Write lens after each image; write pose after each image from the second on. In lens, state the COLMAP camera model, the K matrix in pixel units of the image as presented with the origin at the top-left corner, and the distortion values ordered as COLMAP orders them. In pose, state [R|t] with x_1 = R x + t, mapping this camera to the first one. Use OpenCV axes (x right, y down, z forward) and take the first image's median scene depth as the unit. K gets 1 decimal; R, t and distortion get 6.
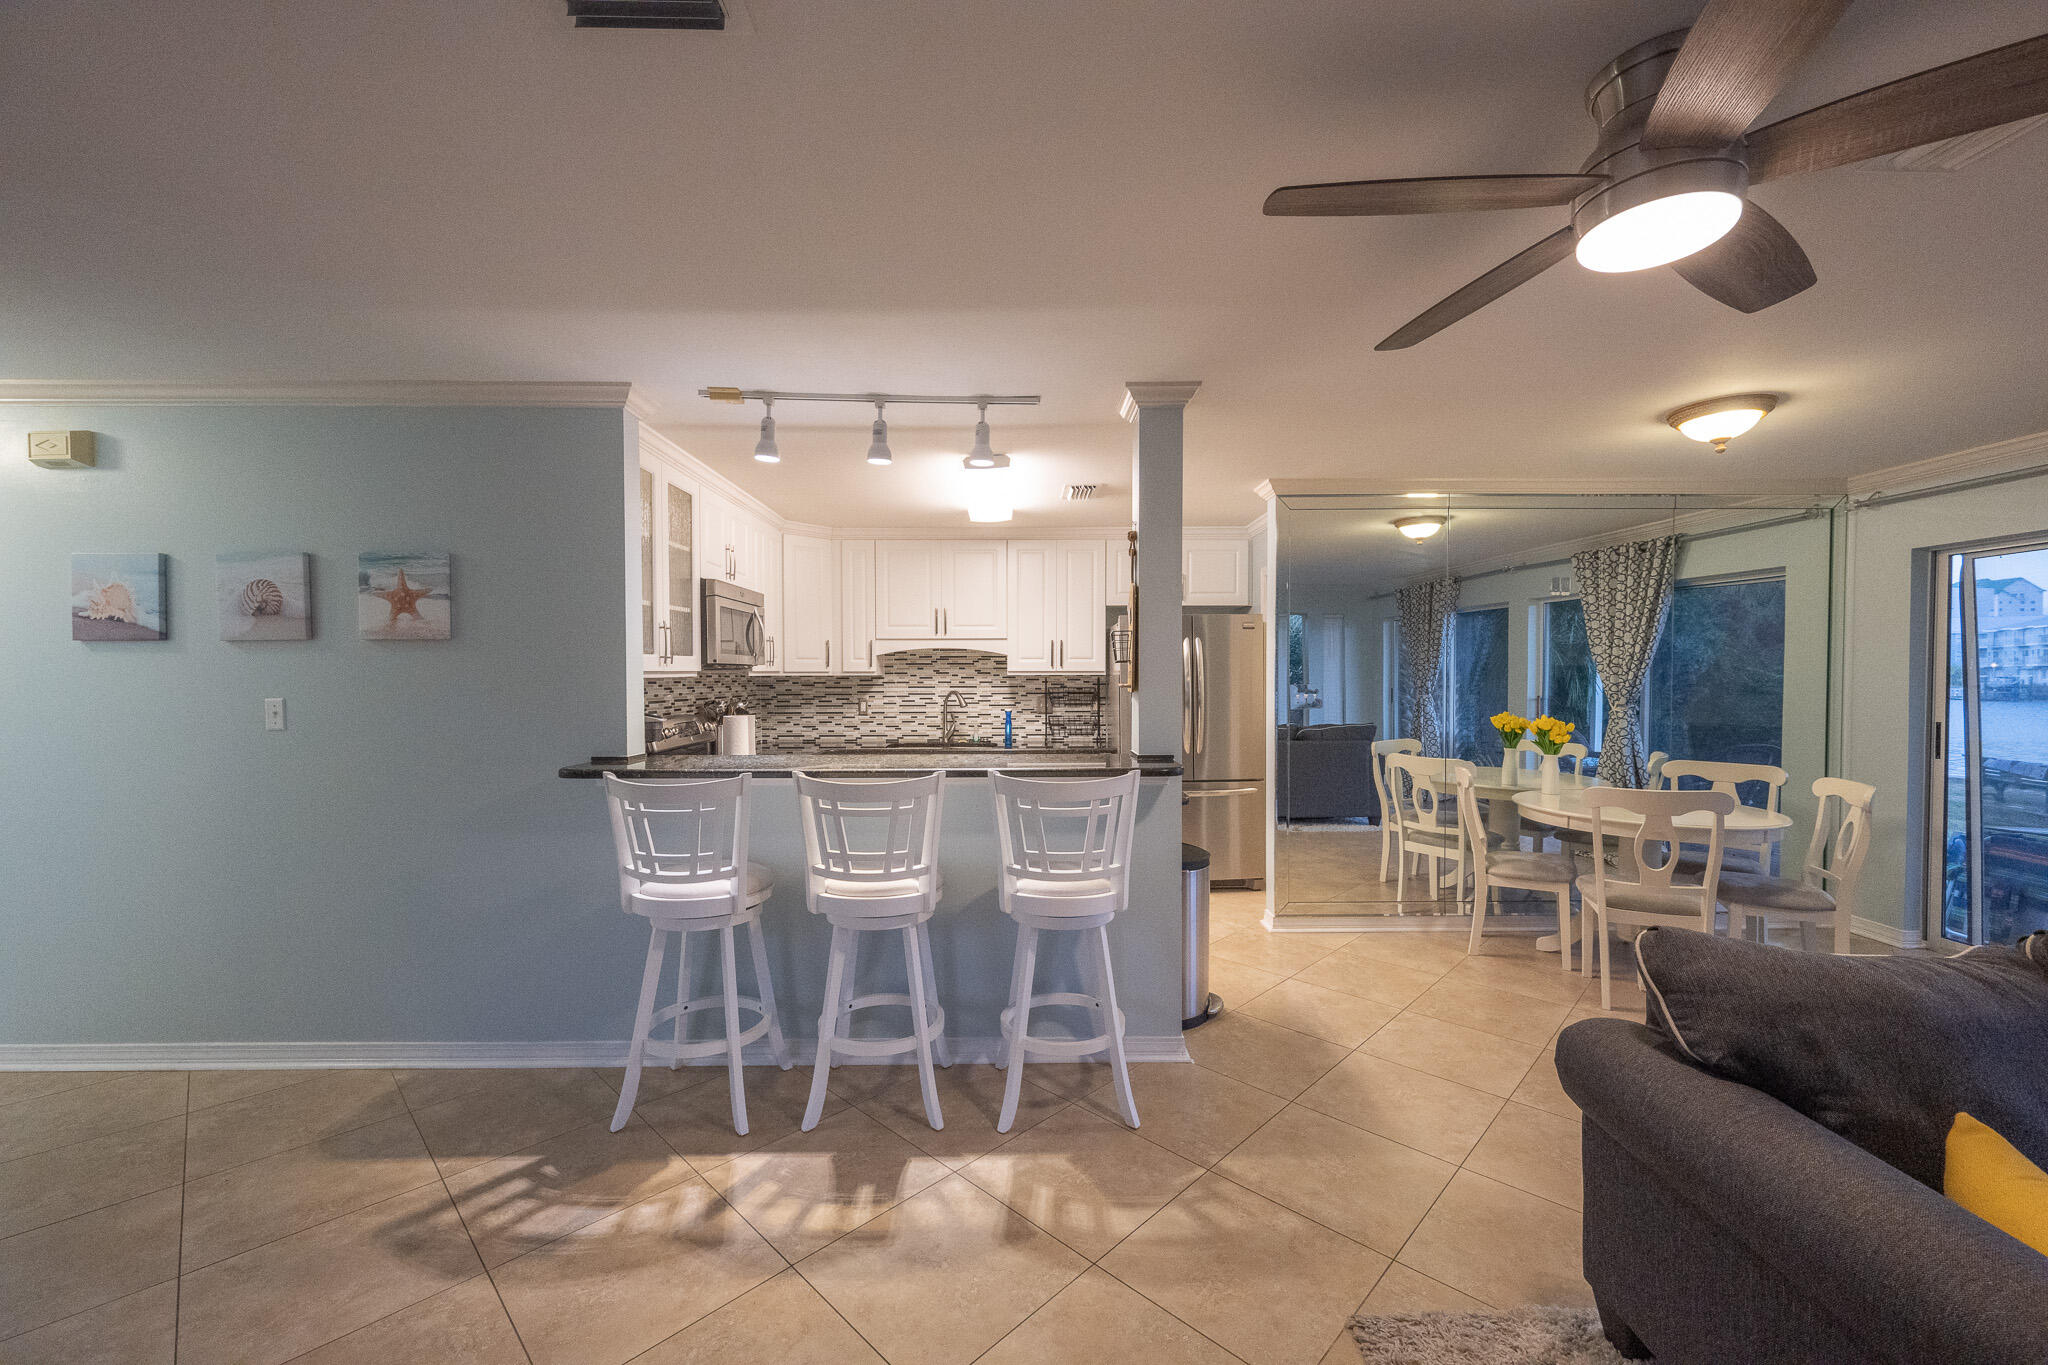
lens RADIAL K [[799.9, 0, 1035.9], [0, 799.9, 688.3], [0, 0, 1]] dist [-0.001121, -0.000357]
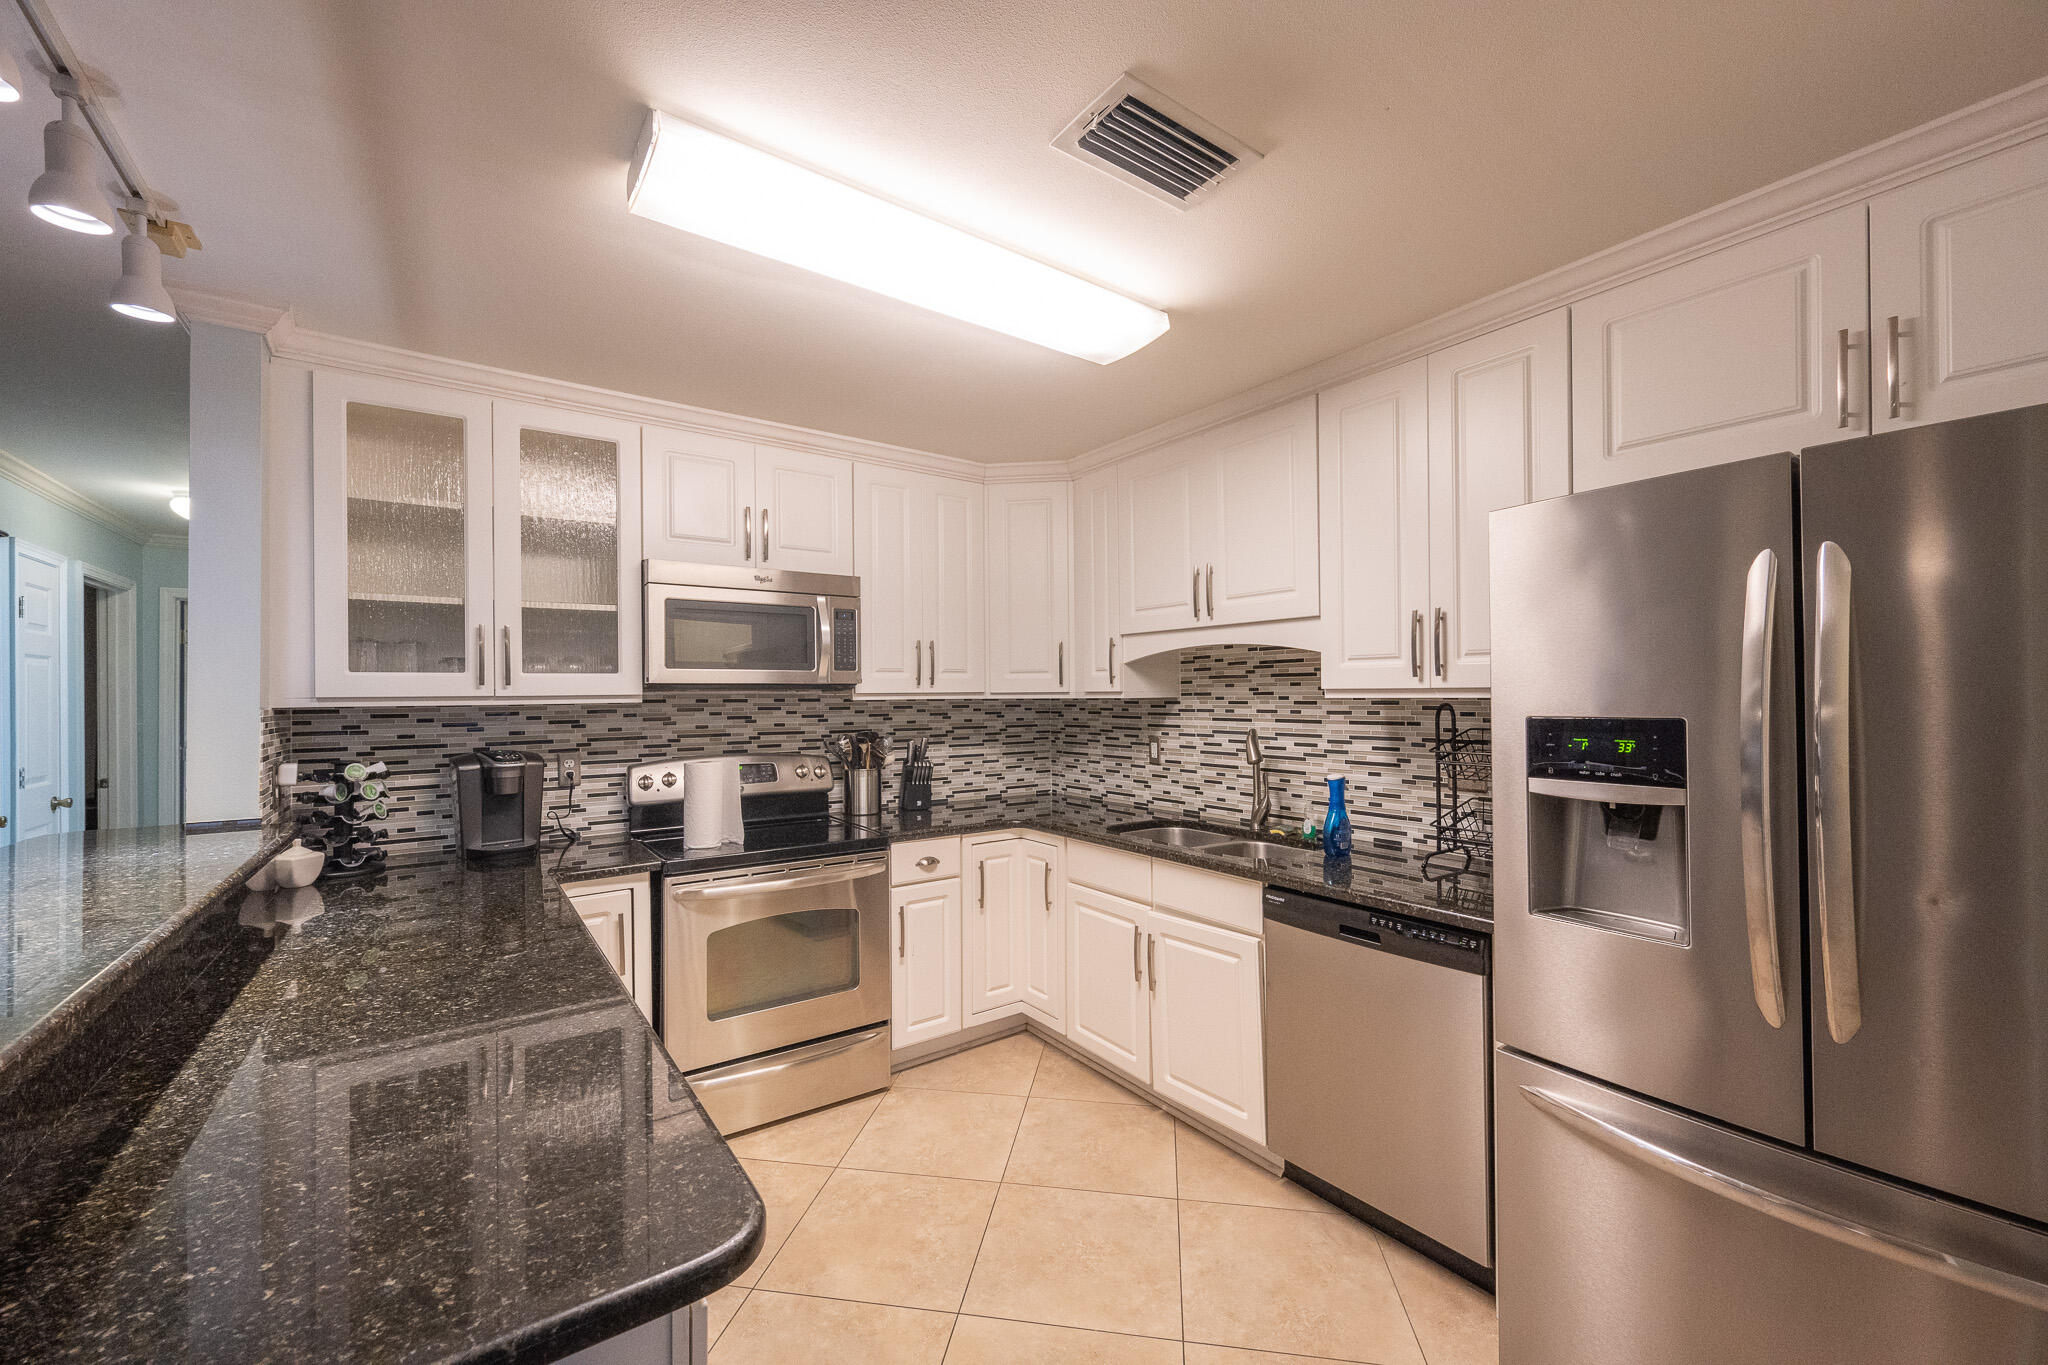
lens RADIAL K [[799.9, 0, 1027.6], [0, 799.9, 682.7], [0, 0, 1]] dist [-0.001121, -0.000357]
pose [[0.568582, -0.013714, -0.822512, 0.231222], [-0.009991, 0.999672, -0.023574, -0.012931], [0.822566, 0.021622, 0.568259, 0.604136]]
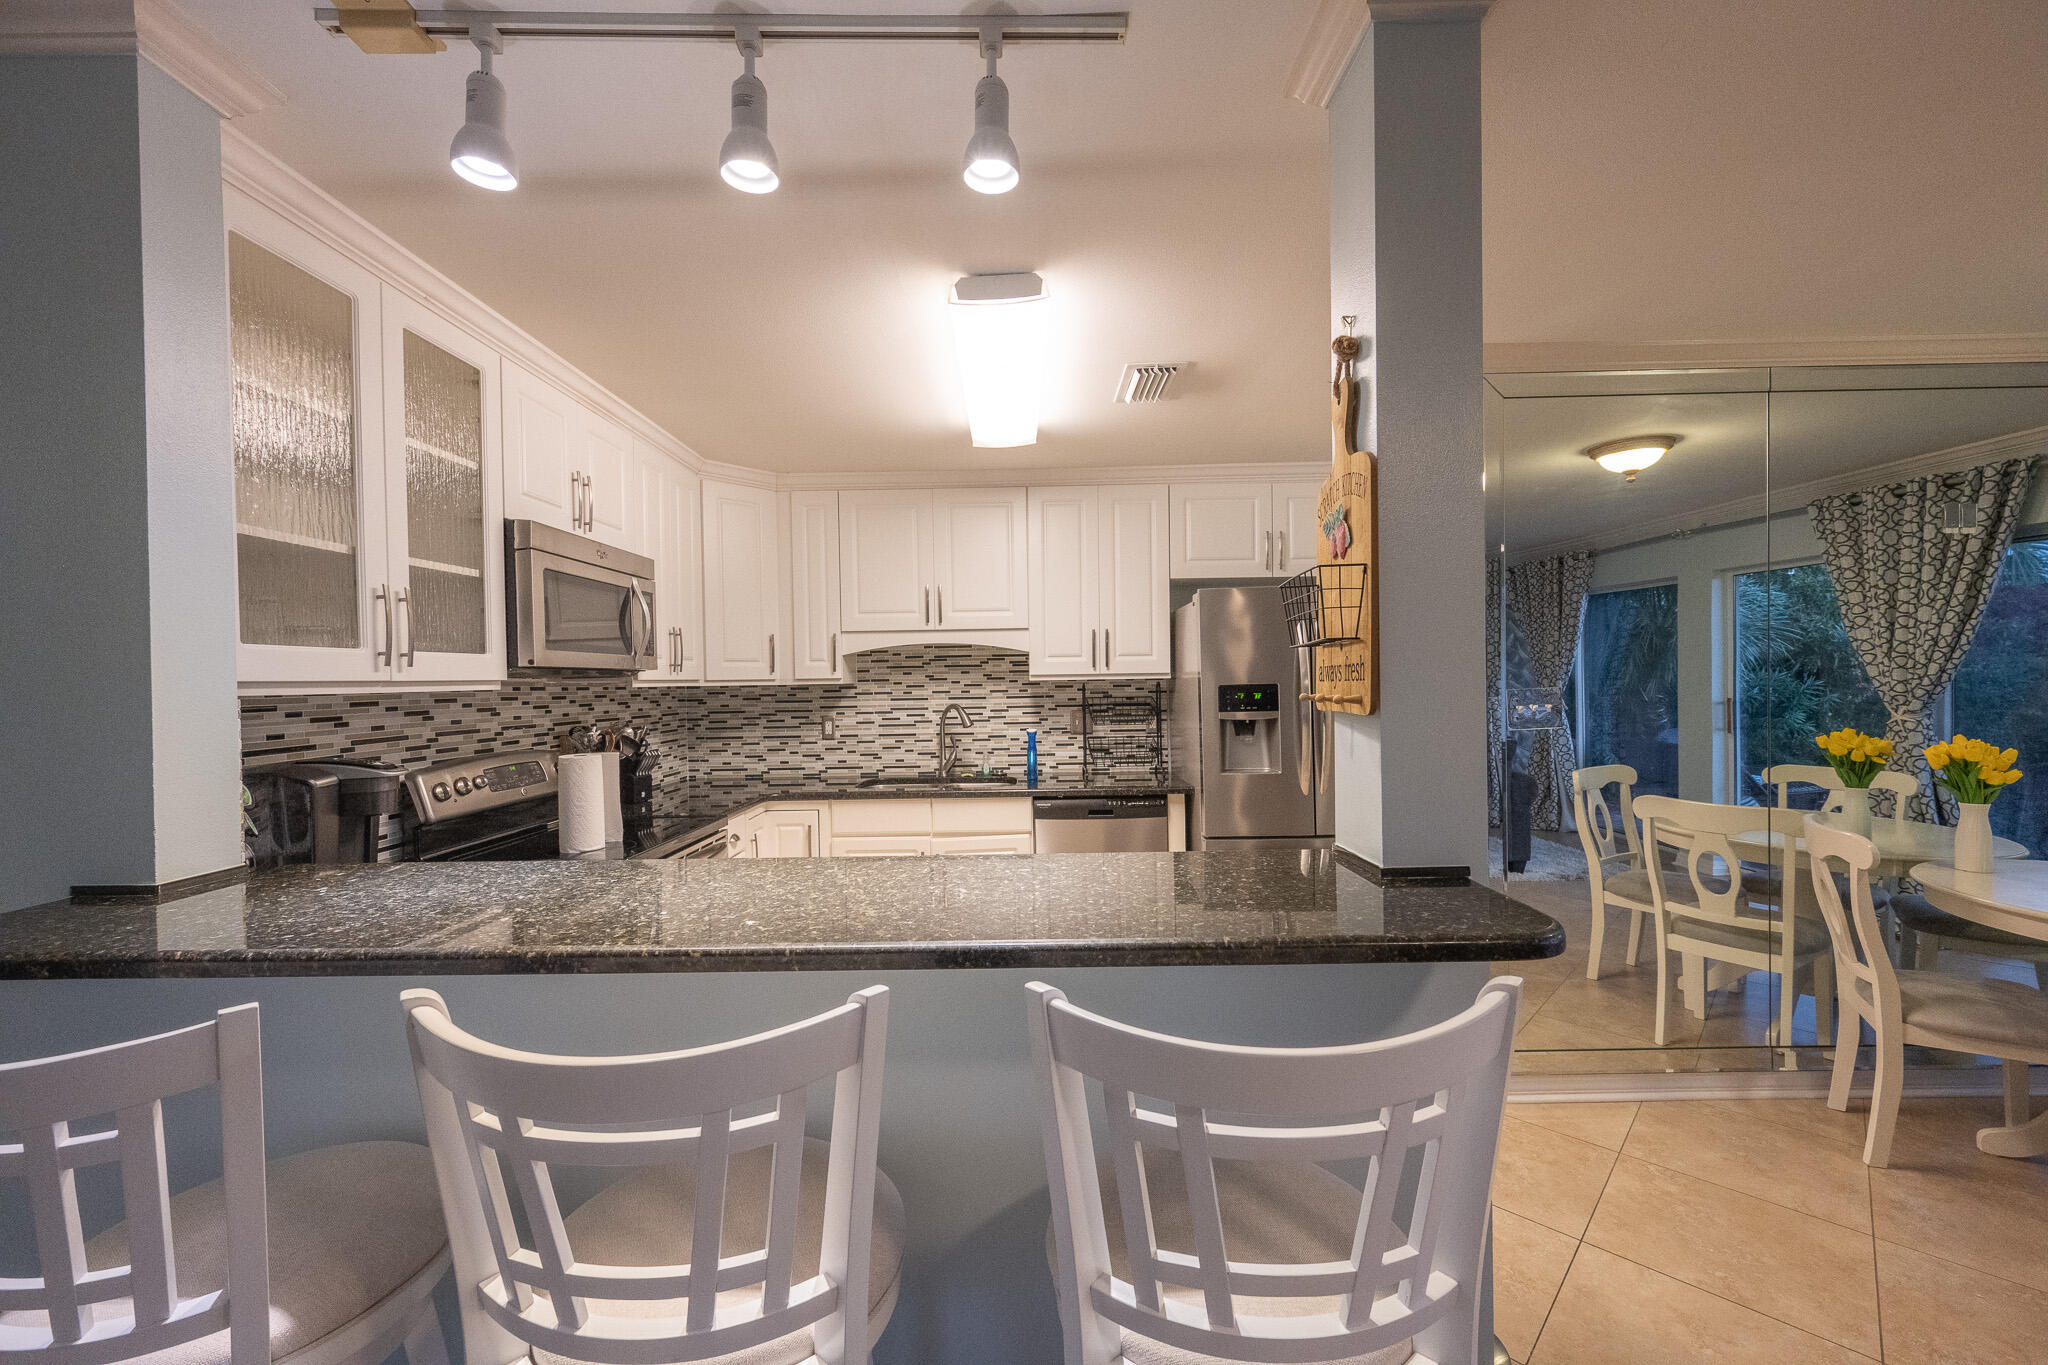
lens RADIAL K [[799.9, 0, 1028.4], [0, 799.9, 687.5], [0, 0, 1]] dist [-0.001121, -0.000357]
pose [[0.999690, -0.014086, -0.020541, -0.022213], [0.013881, 0.999853, -0.010088, -0.003490], [0.020680, 0.009800, 0.999738, 0.297536]]
